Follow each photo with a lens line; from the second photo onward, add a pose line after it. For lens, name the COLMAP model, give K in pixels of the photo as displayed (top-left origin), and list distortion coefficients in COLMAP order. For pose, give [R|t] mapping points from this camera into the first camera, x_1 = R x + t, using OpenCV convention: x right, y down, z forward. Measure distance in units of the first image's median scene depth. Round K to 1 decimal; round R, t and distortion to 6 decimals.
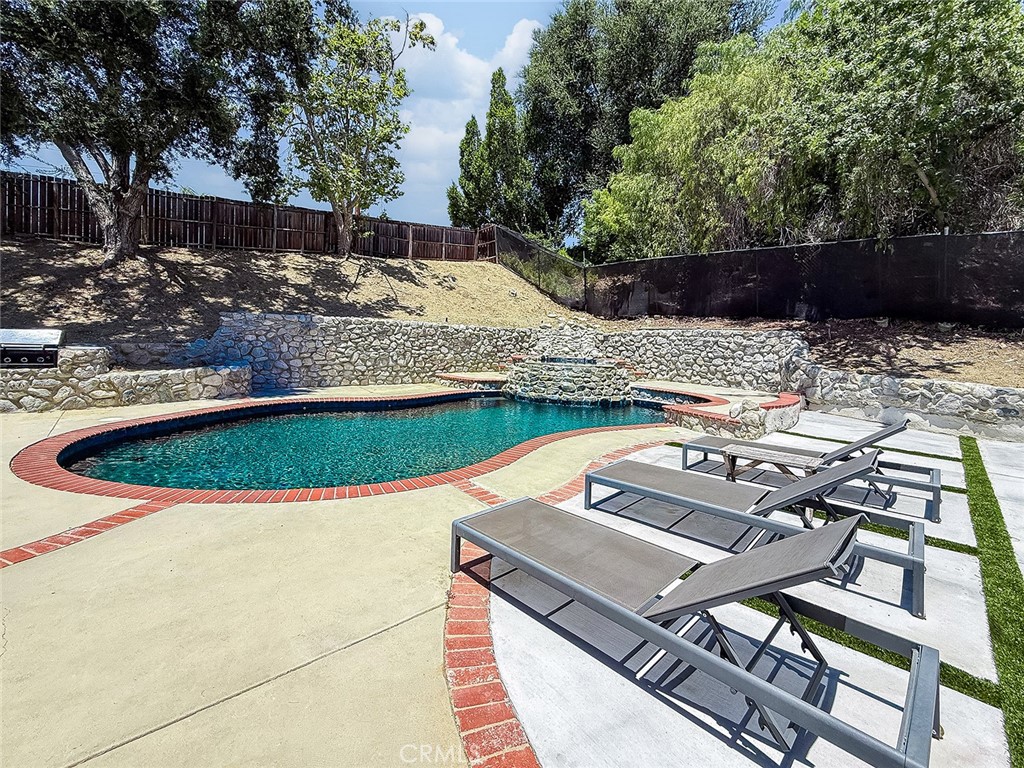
lens RADIAL K [[420.5, 0, 511.8], [0, 420.5, 340.6], [0, 0, 1]] dist [-0.002141, -0.001030]
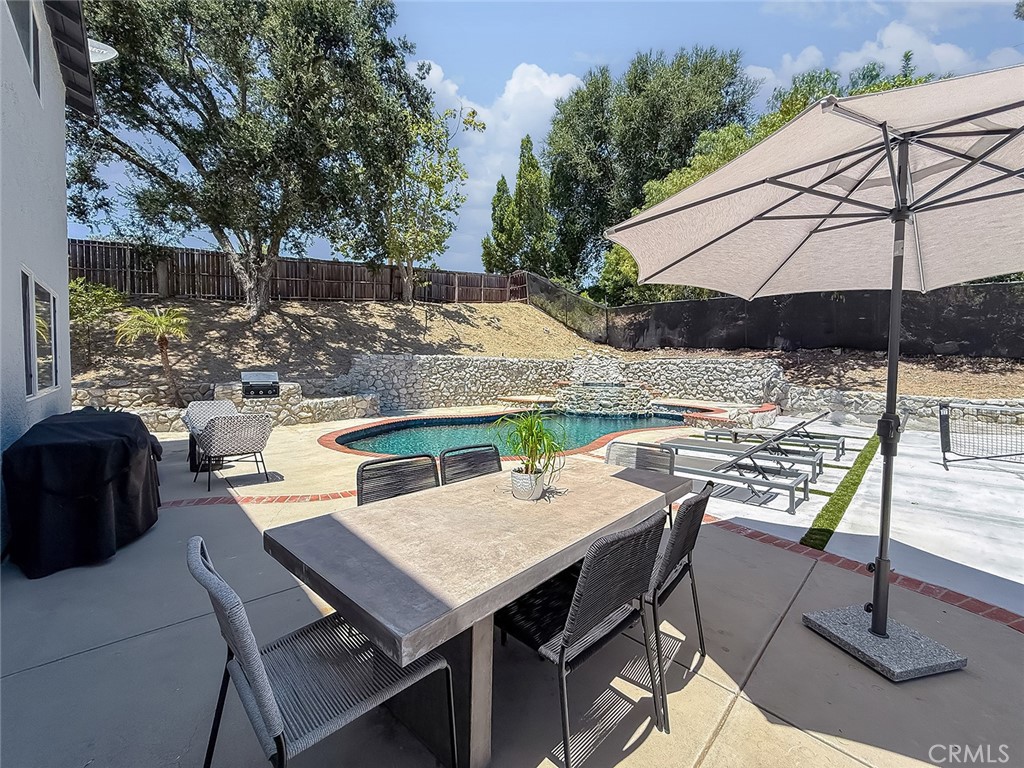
lens RADIAL K [[420.5, 0, 510.1], [0, 420.5, 384.5], [0, 0, 1]] dist [-0.002141, -0.001030]
pose [[0.999548, -0.023283, 0.019014, -0.178671], [0.022455, 0.998836, 0.042696, -0.015201], [-0.019986, -0.042250, 0.998907, -0.298042]]
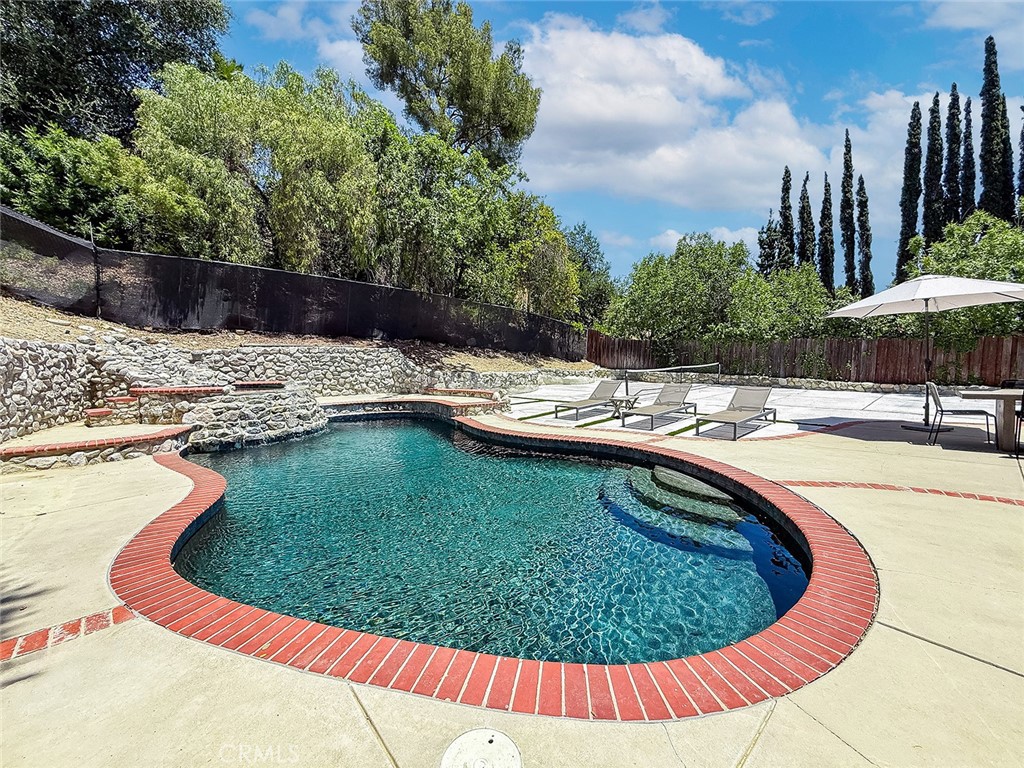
lens RADIAL K [[420.5, 0, 501.6], [0, 420.5, 378.3], [0, 0, 1]] dist [-0.002141, -0.001030]
pose [[0.019279, -0.078880, 0.996698, -0.644037], [0.016056, 0.996779, 0.078576, -0.023156], [-0.999685, 0.014488, 0.020483, 0.518162]]
